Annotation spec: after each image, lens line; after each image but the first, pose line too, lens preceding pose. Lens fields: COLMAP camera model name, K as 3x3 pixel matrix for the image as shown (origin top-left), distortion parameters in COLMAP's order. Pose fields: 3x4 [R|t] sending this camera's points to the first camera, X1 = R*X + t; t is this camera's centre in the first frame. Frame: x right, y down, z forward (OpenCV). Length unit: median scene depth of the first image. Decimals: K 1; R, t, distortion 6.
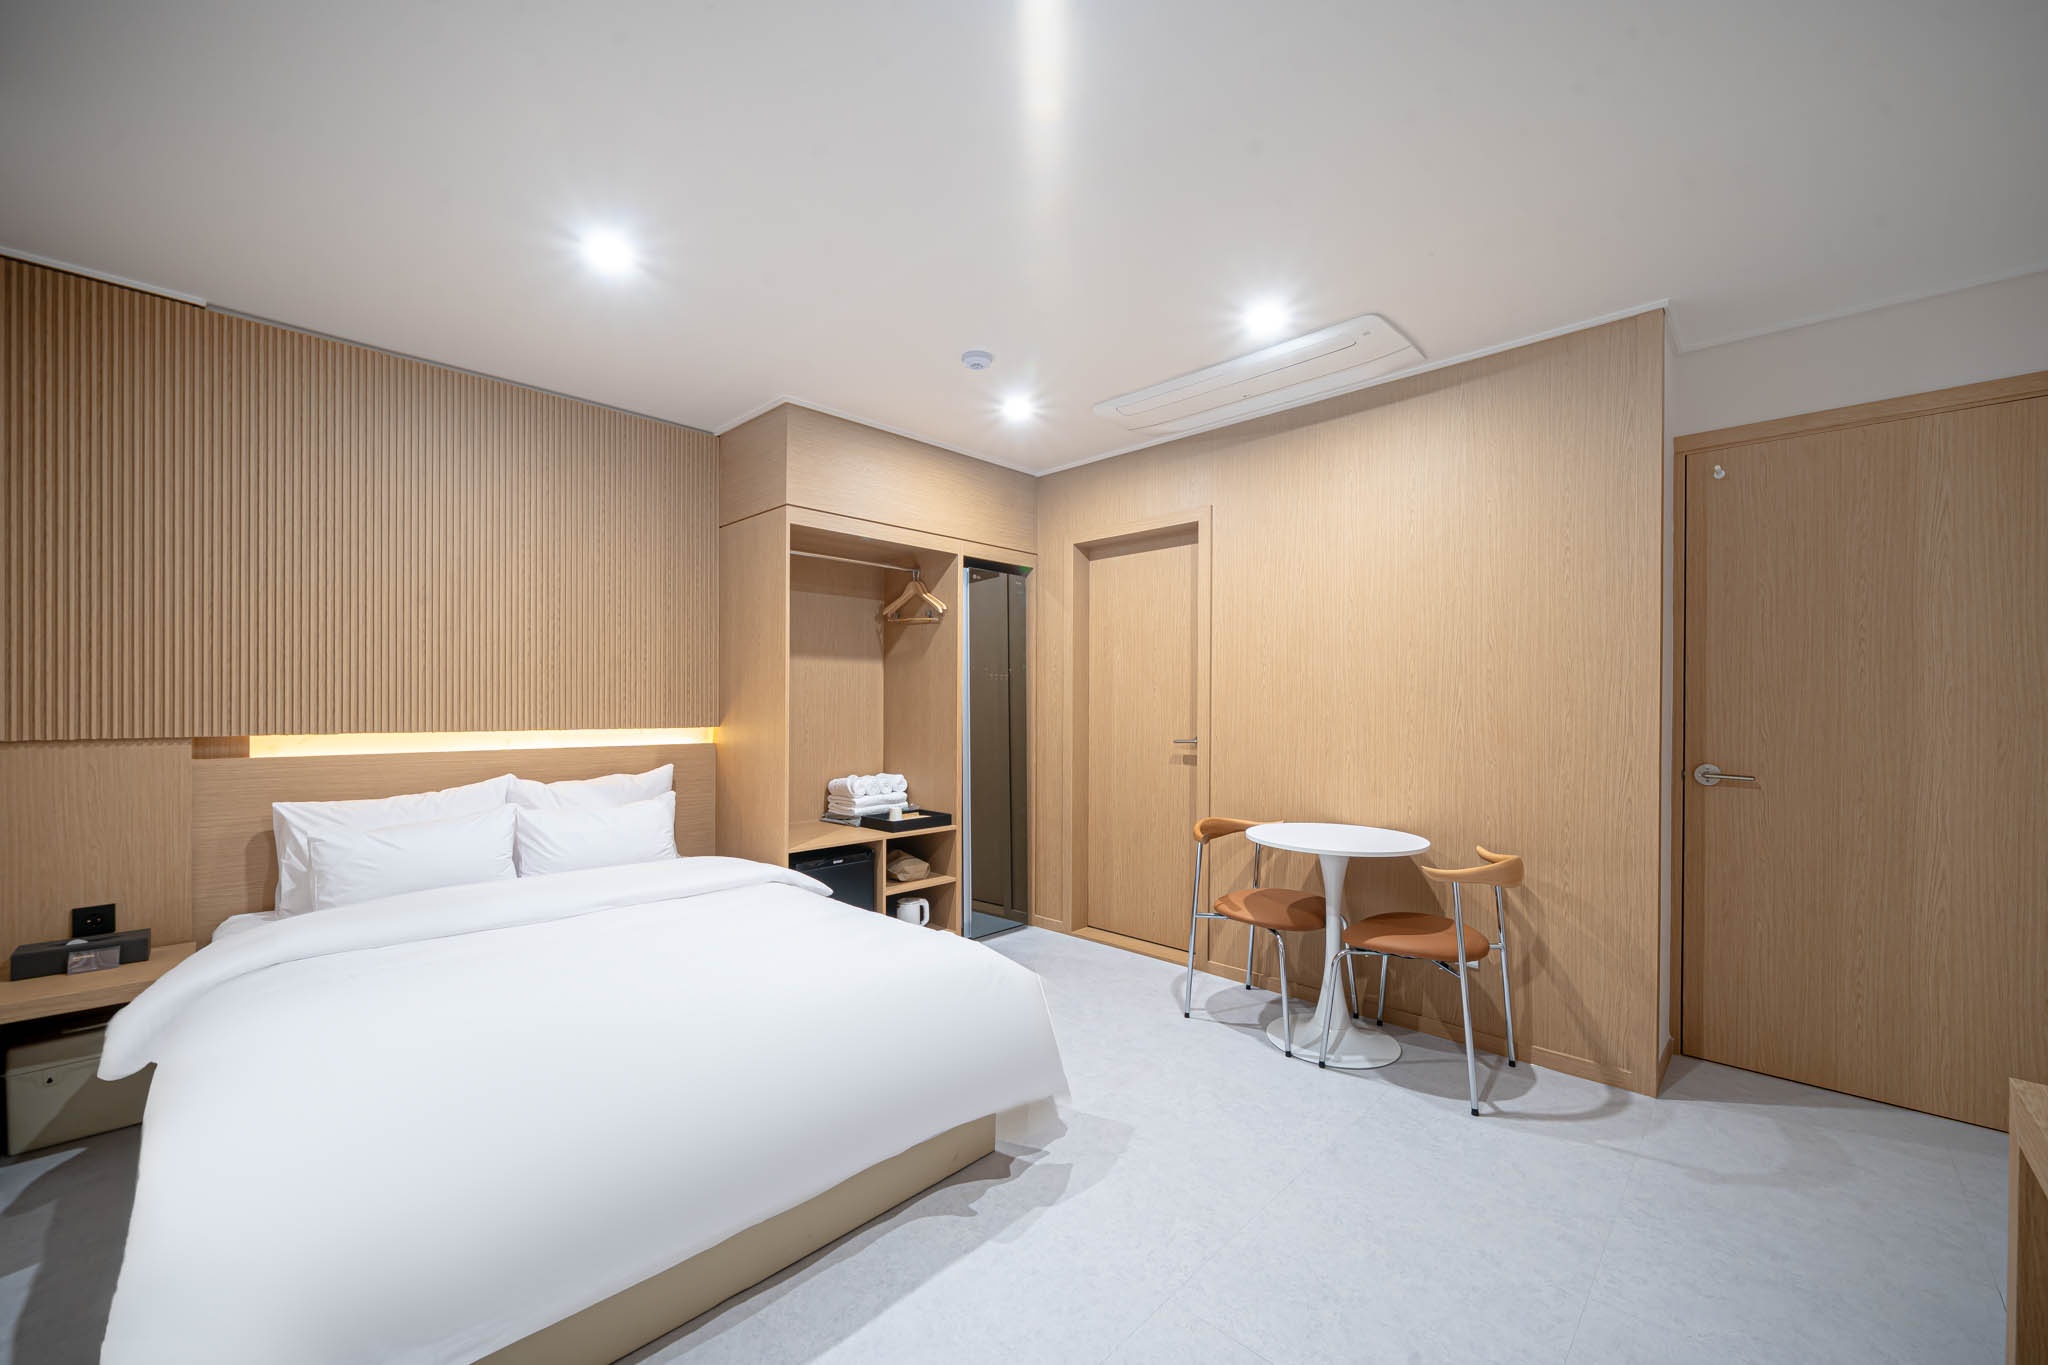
lens RADIAL K [[783.0, 0, 1022.4], [0, 783.0, 708.2], [0, 0, 1]] dist [-0.018815, 0.000050]
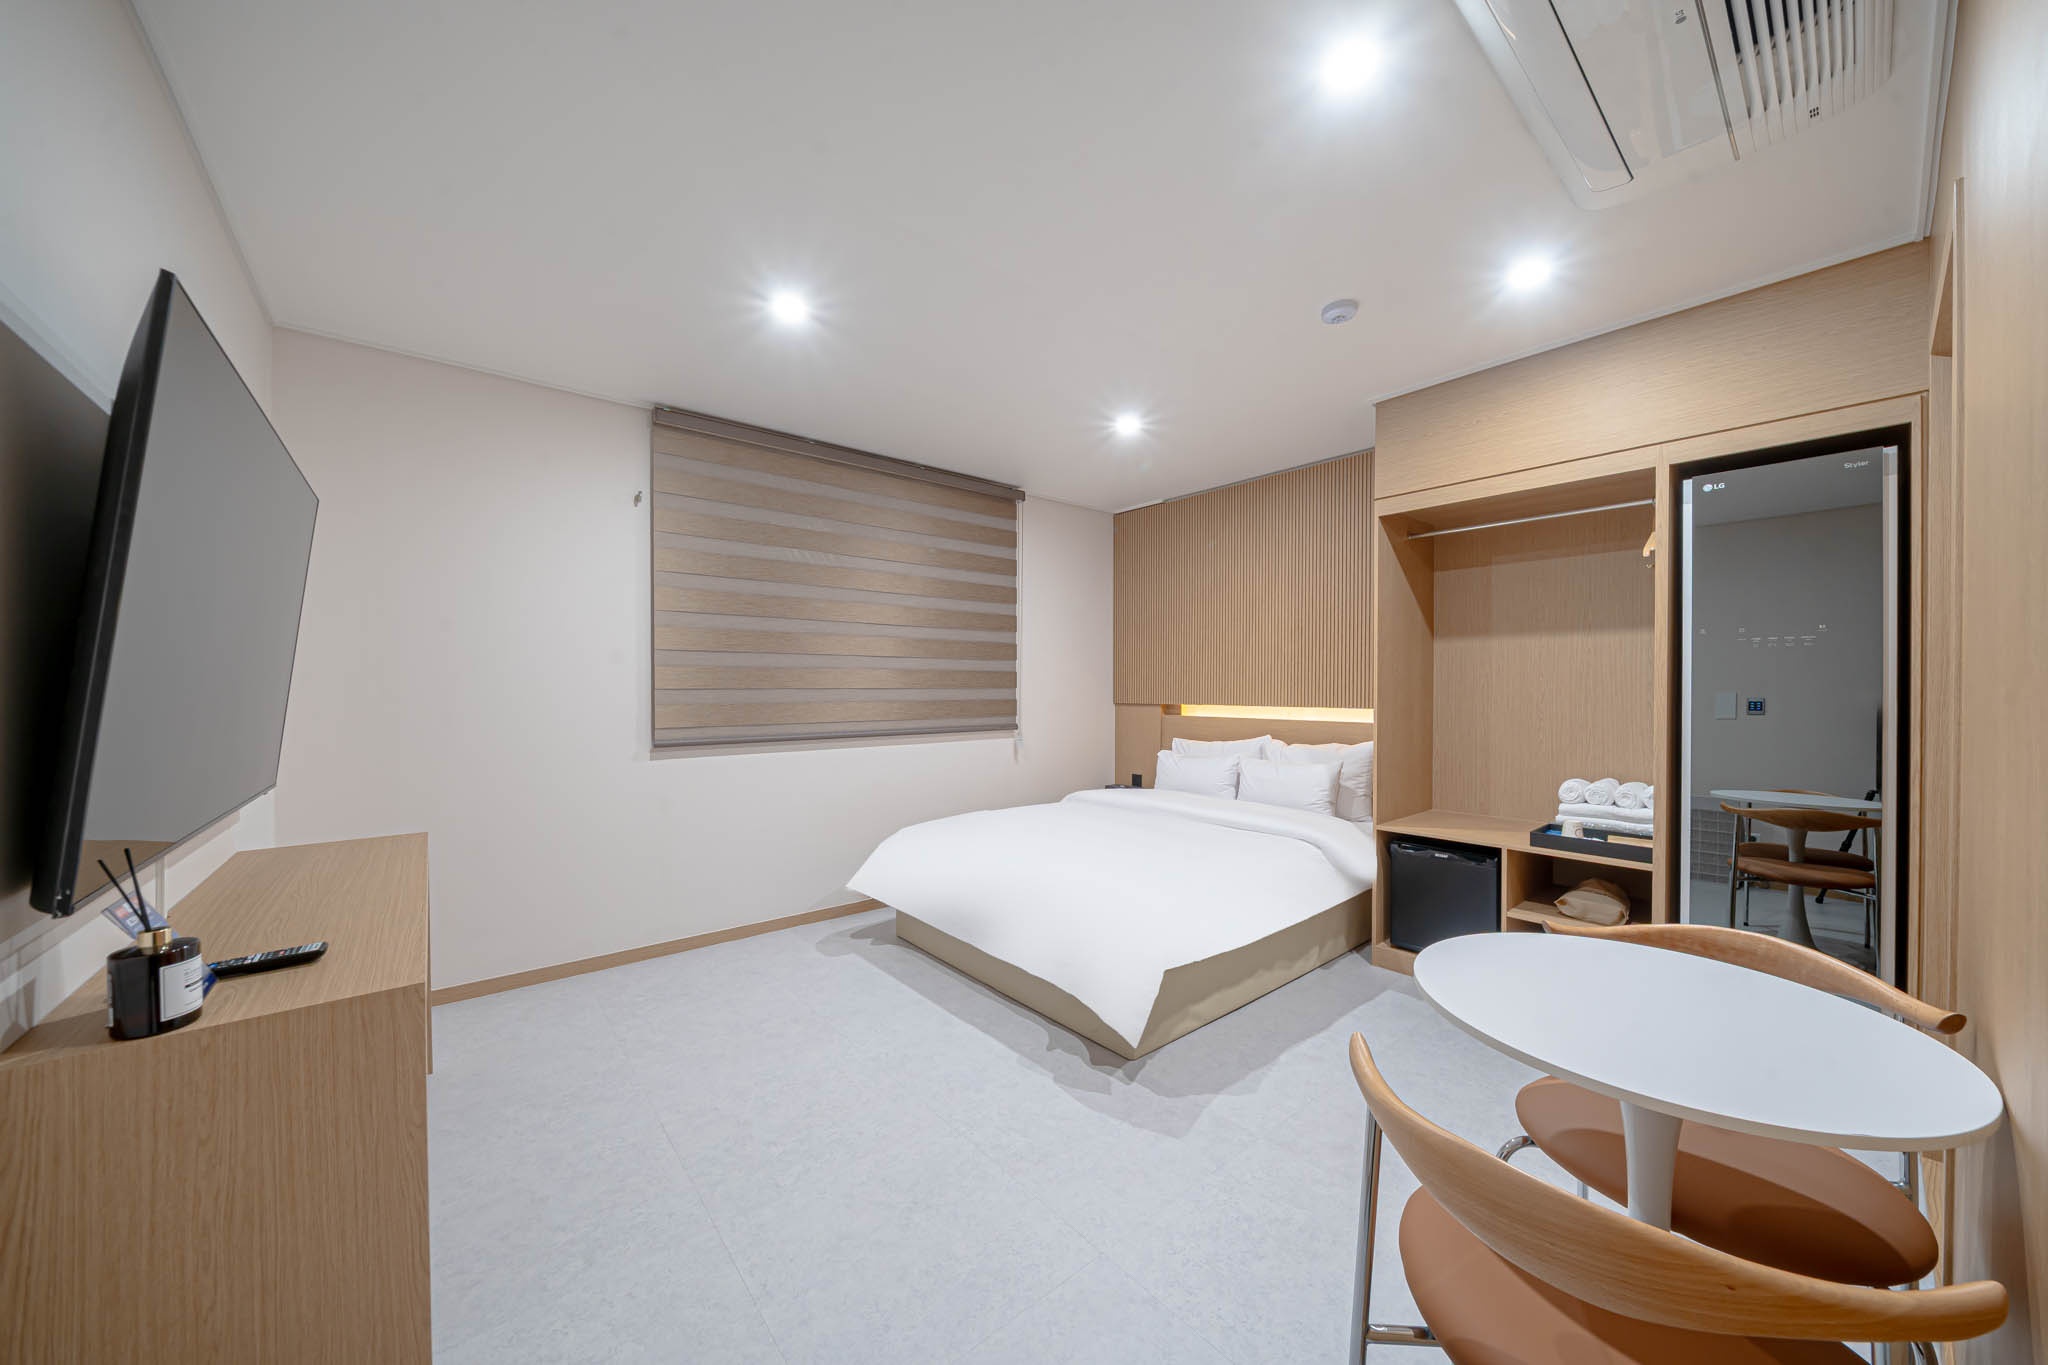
lens RADIAL K [[709.2, 0, 1024.8], [0, 709.2, 698.6], [0, 0, 1]] dist [0.000217, 0.000026]
pose [[-0.099529, 0.014994, -0.994922, 0.897931], [-0.001278, 0.999884, 0.015197, -0.007433], [0.995034, 0.002784, -0.099498, 0.796920]]
